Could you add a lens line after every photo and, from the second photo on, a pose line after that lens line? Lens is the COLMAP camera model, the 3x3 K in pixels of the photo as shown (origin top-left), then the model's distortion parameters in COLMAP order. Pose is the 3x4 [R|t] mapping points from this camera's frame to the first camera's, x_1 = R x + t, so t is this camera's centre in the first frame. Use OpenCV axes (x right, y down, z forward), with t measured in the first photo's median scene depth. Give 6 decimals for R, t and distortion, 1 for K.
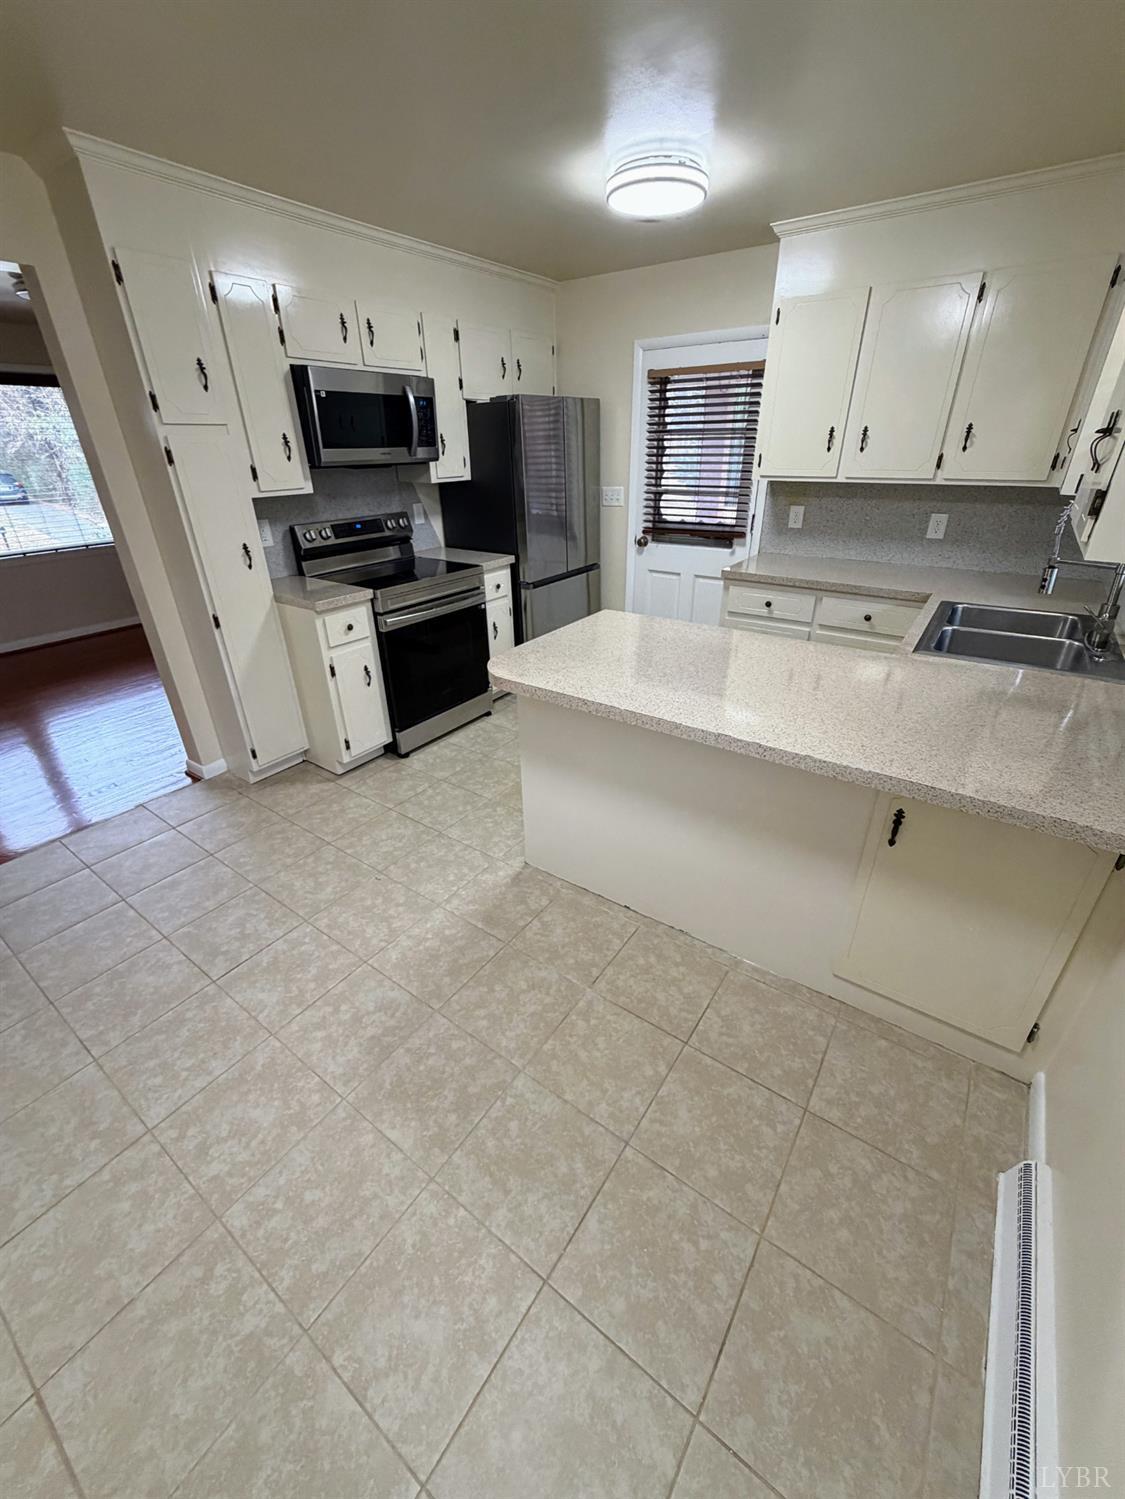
lens RADIAL K [[596.4, 0, 562.5], [0, 596.4, 749.5], [0, 0, 1]] dist [-0.000285, 0.000072]
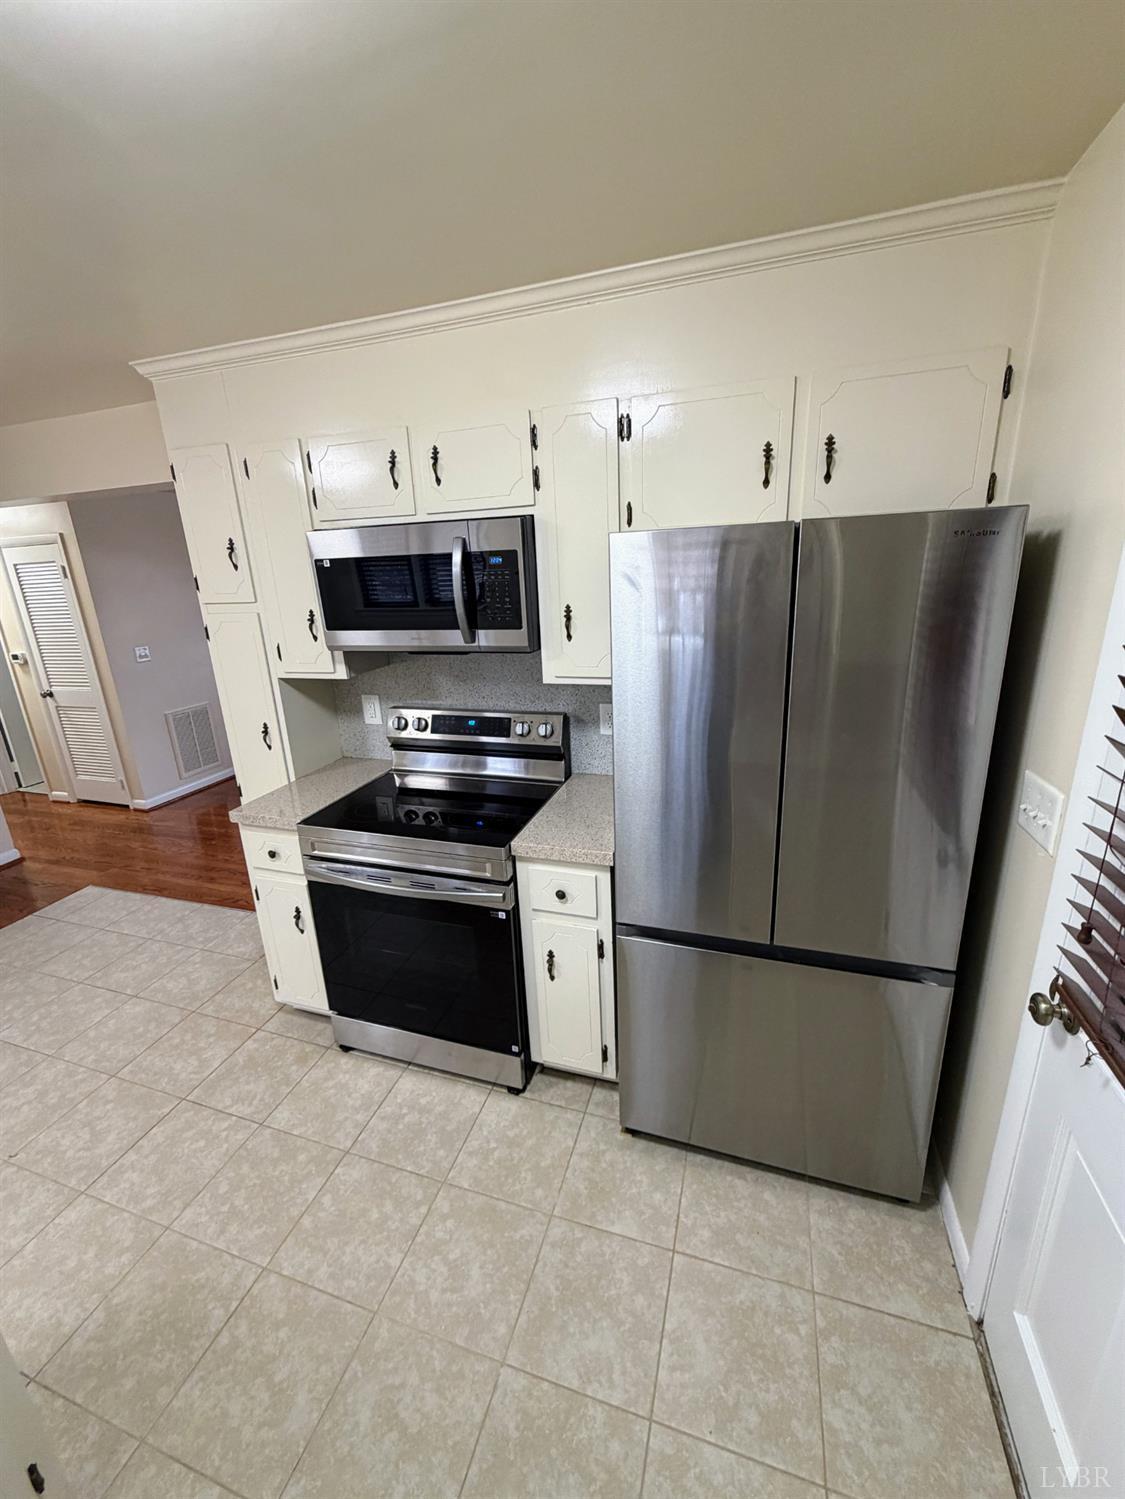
lens RADIAL K [[596.4, 0, 562.5], [0, 596.4, 749.5], [0, 0, 1]] dist [-0.000285, 0.000072]
pose [[0.299760, 0.274770, -0.913589, 0.383195], [-0.410236, 0.901693, 0.136588, -0.555756], [0.861307, 0.333844, 0.383012, 0.955642]]
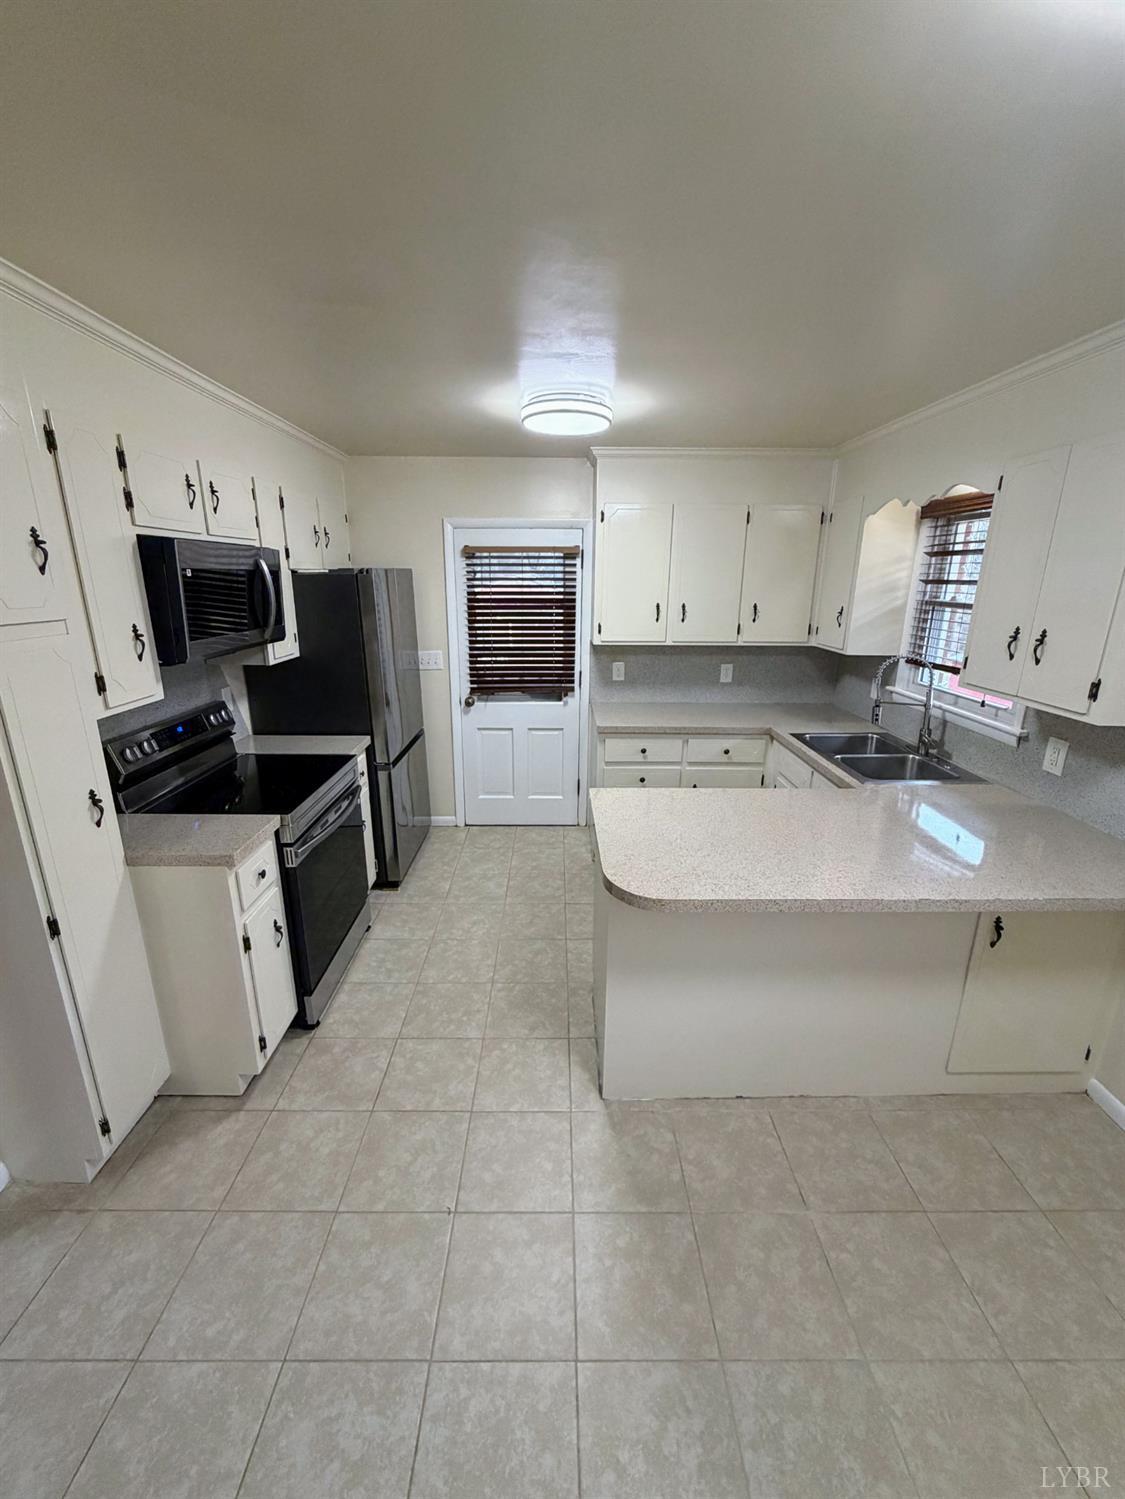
lens RADIAL K [[599.6, 0, 561.5], [0, 599.6, 747.0], [0, 0, 1]] dist [-0.000684, 0.000174]
pose [[0.810068, -0.143965, 0.568388, -0.439366], [0.254661, 0.959569, -0.119897, -0.169216], [-0.528146, 0.241871, 0.813978, 0.190743]]
